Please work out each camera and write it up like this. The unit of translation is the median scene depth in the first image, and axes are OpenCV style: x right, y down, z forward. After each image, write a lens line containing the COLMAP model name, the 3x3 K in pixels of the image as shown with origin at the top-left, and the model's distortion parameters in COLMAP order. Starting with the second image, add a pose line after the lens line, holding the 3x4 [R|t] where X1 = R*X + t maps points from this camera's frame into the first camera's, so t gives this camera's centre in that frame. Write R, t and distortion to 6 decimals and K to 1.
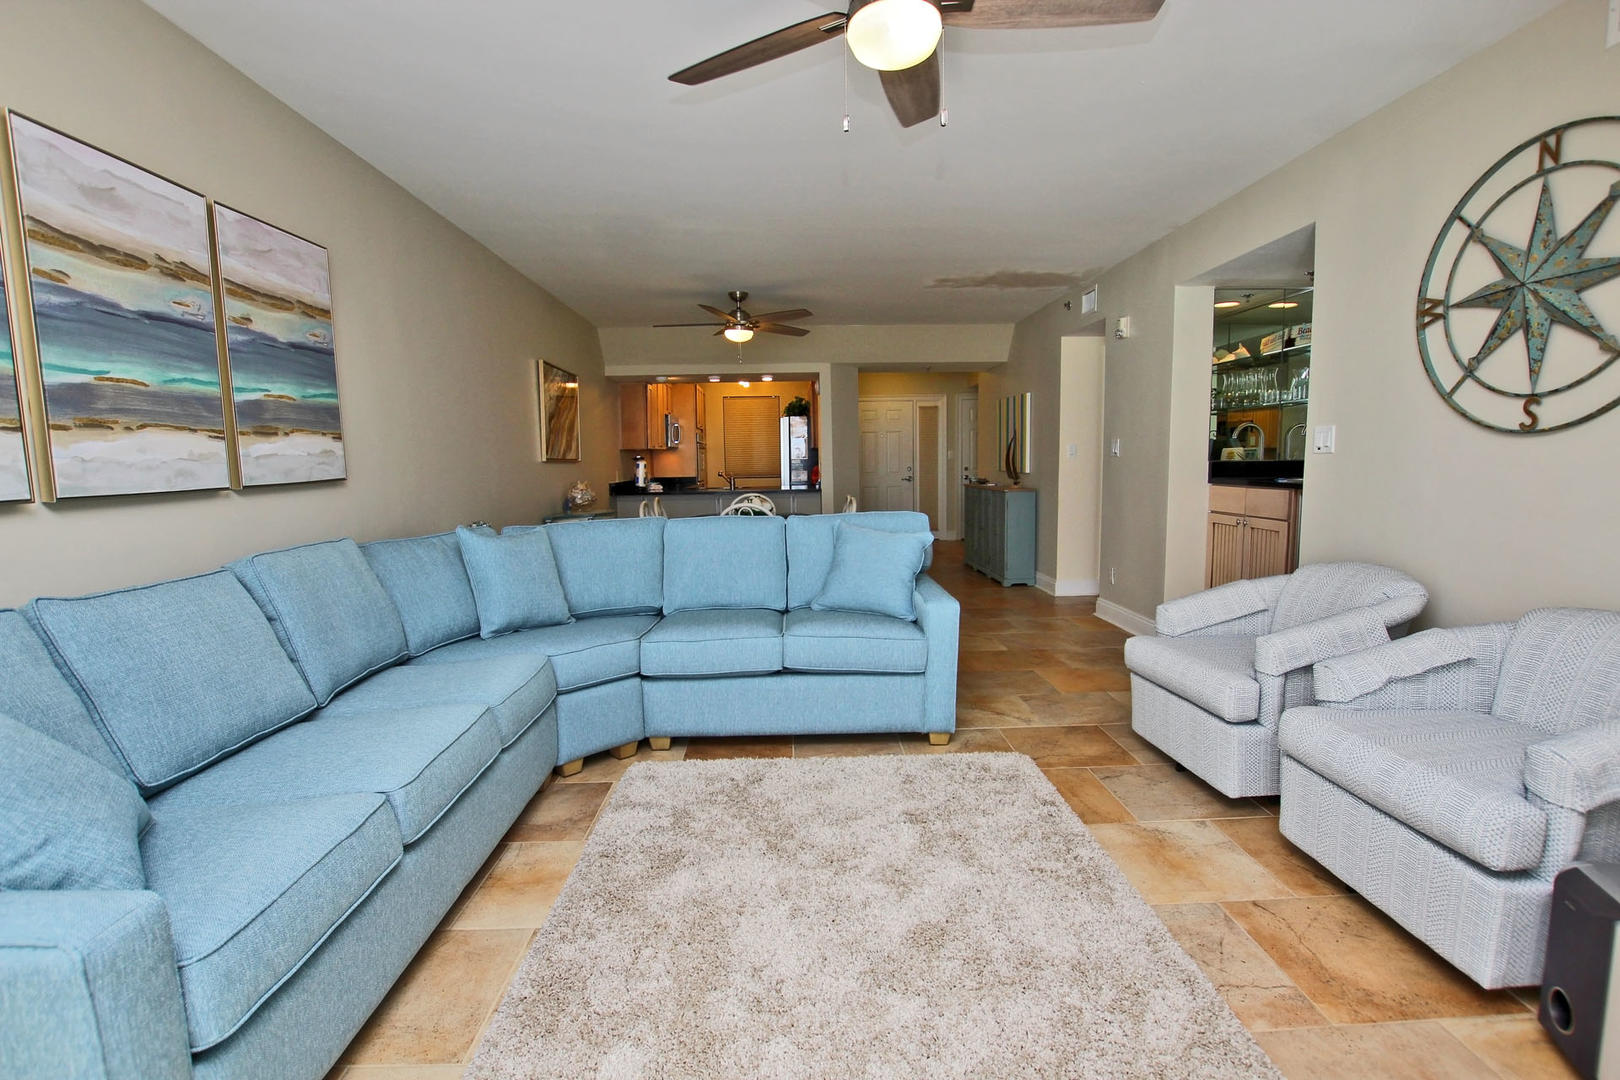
lens RADIAL K [[752.1, 0, 809.4], [0, 752.1, 547.9], [0, 0, 1]] dist [-0.036855, 0.005666]
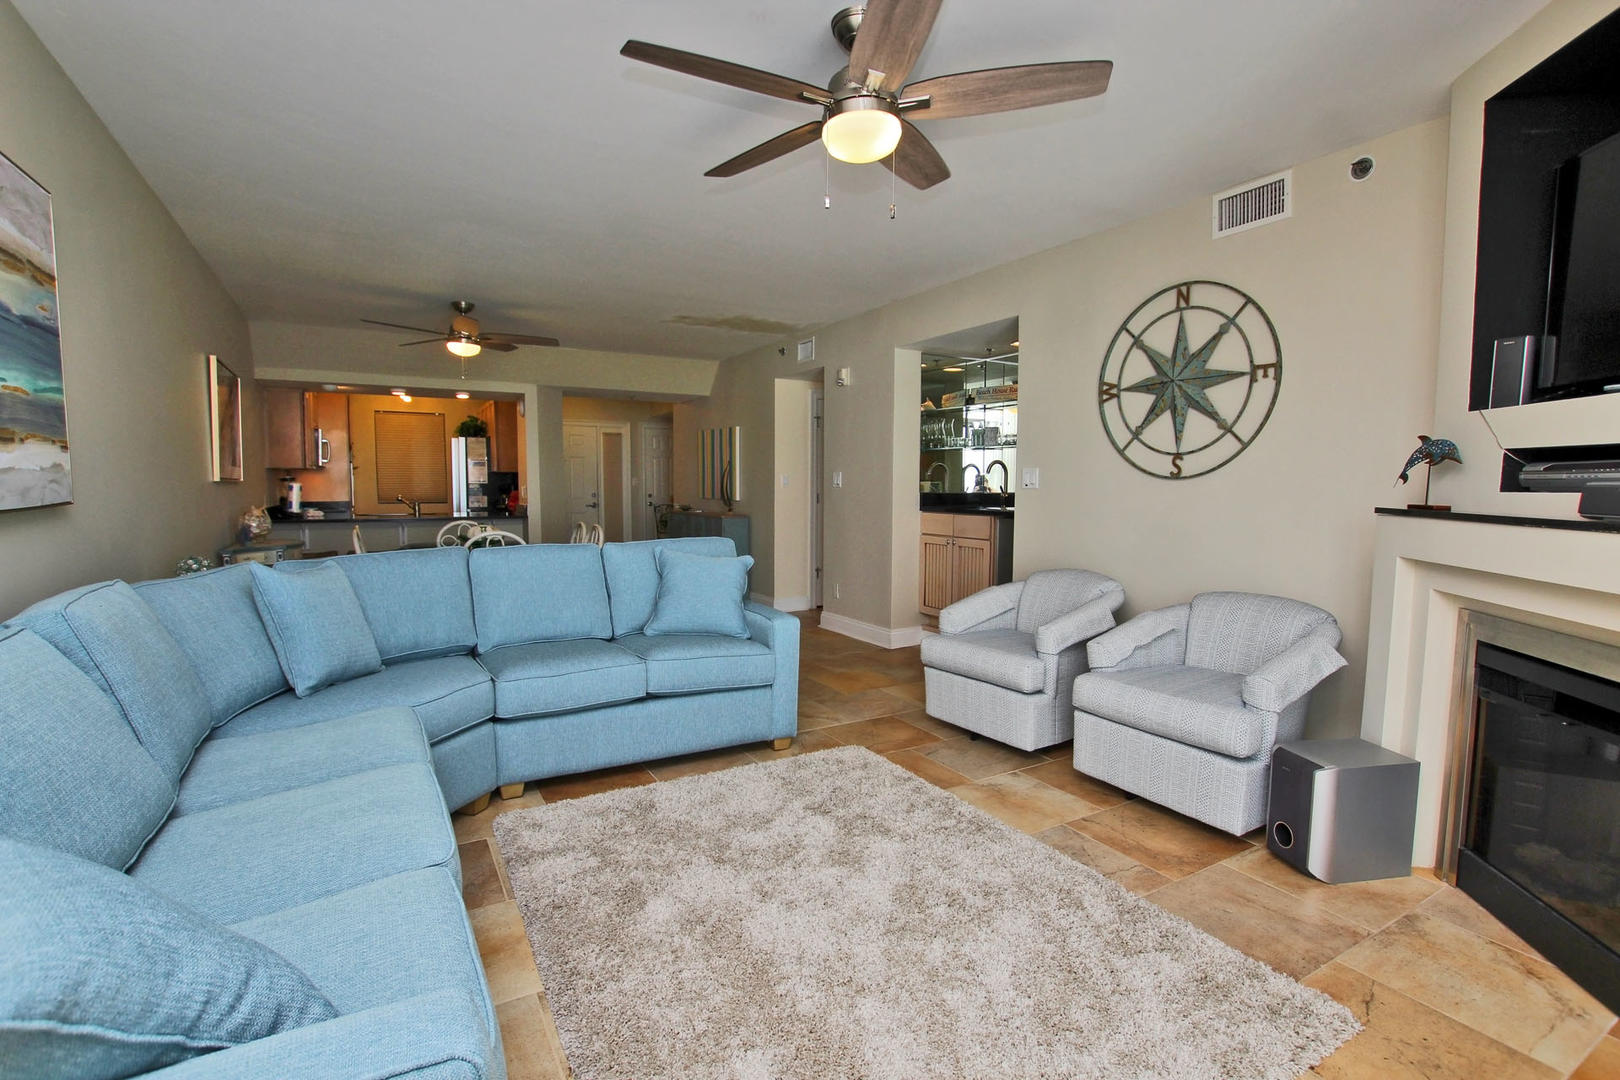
lens RADIAL K [[752.1, 0, 809.4], [0, 752.1, 547.9], [0, 0, 1]] dist [-0.036855, 0.005666]
pose [[0.879221, -0.019762, 0.476005, -0.338762], [0.036246, 0.999018, -0.025474, -0.001906], [-0.475034, 0.039650, 0.879074, 0.007748]]
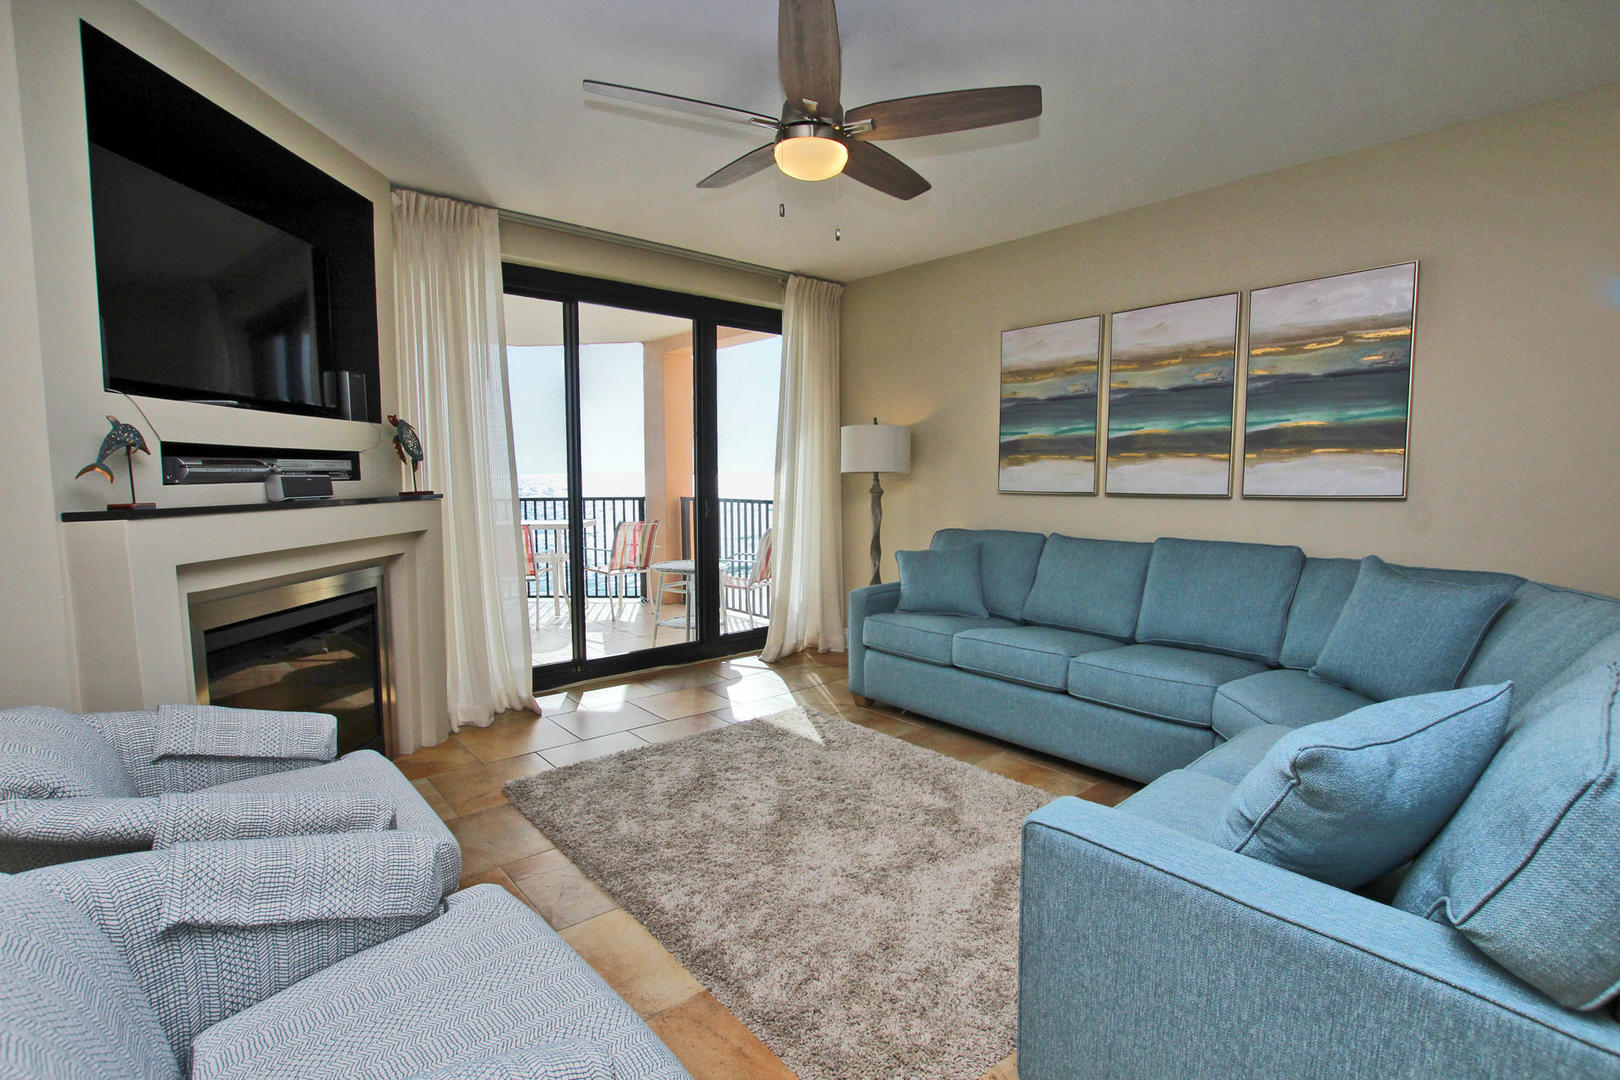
lens RADIAL K [[752.1, 0, 809.4], [0, 752.1, 547.9], [0, 0, 1]] dist [-0.036855, 0.005666]
pose [[-0.774975, 0.078274, -0.627126, 0.615041], [-0.061970, 0.978107, 0.198662, -0.178943], [0.628946, 0.192821, -0.753158, 1.316160]]
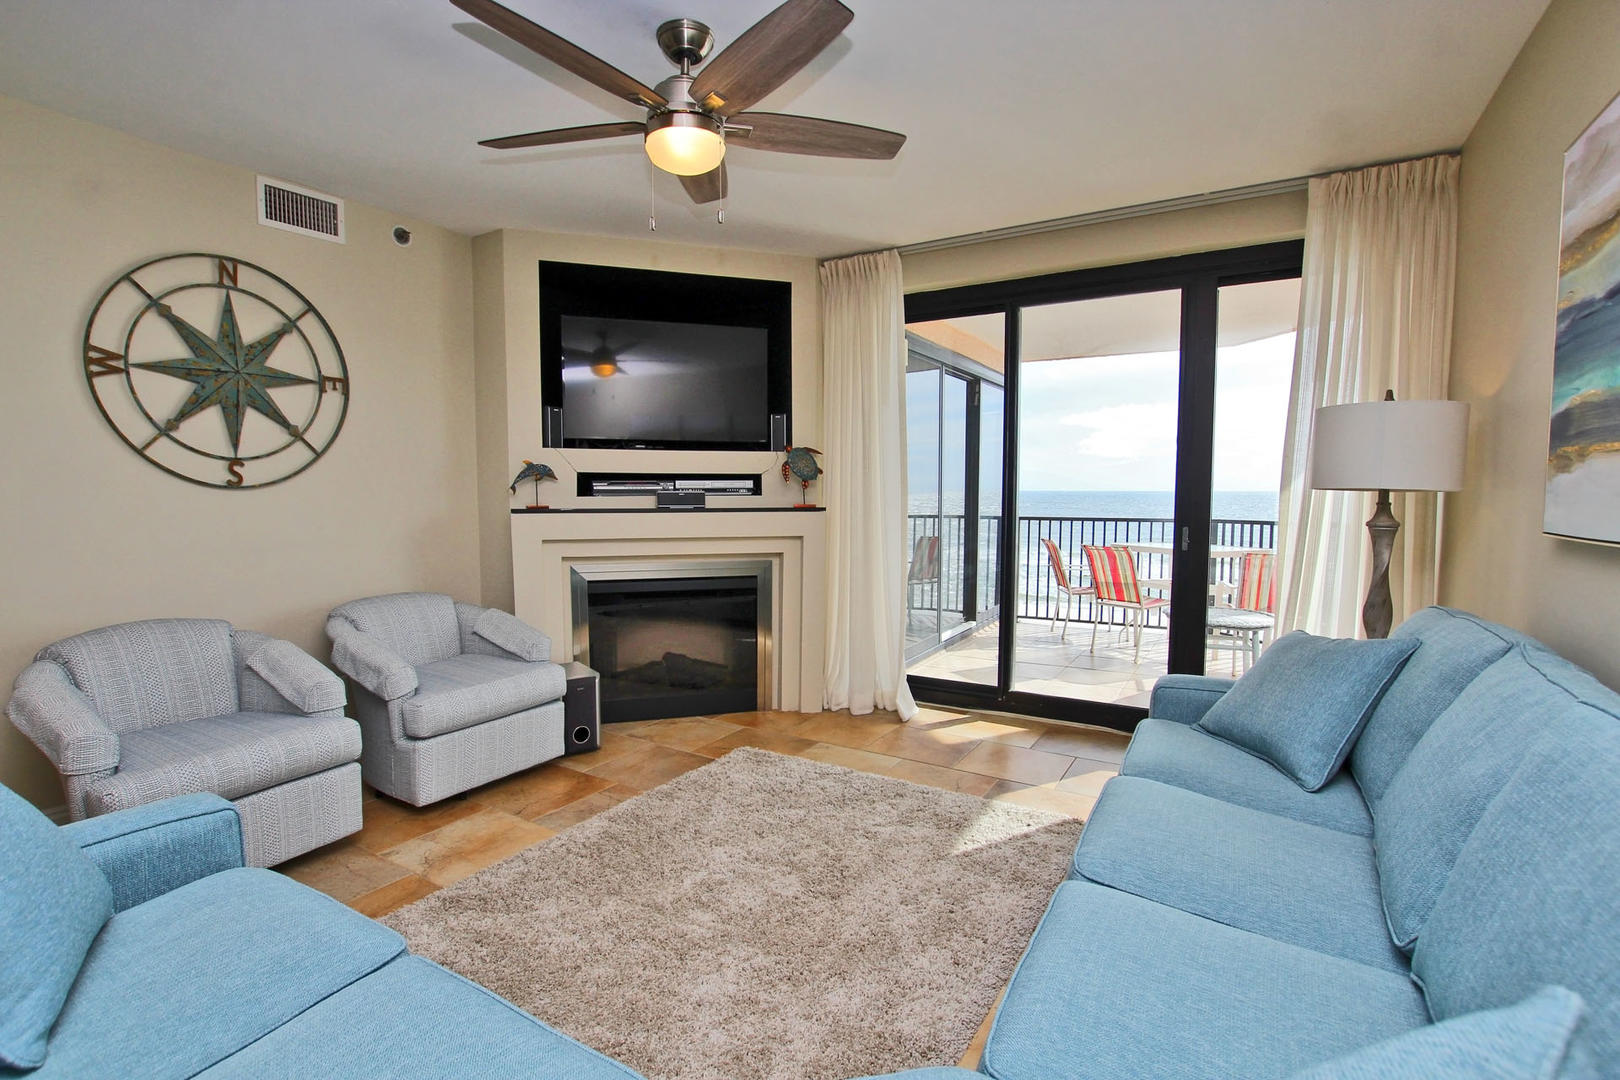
lens RADIAL K [[752.1, 0, 809.4], [0, 752.1, 547.9], [0, 0, 1]] dist [-0.036855, 0.005666]
pose [[-0.838056, -0.024914, 0.545016, -0.452867], [0.077911, 0.983253, 0.164750, -0.153442], [-0.539993, 0.180532, -0.822080, 1.247226]]
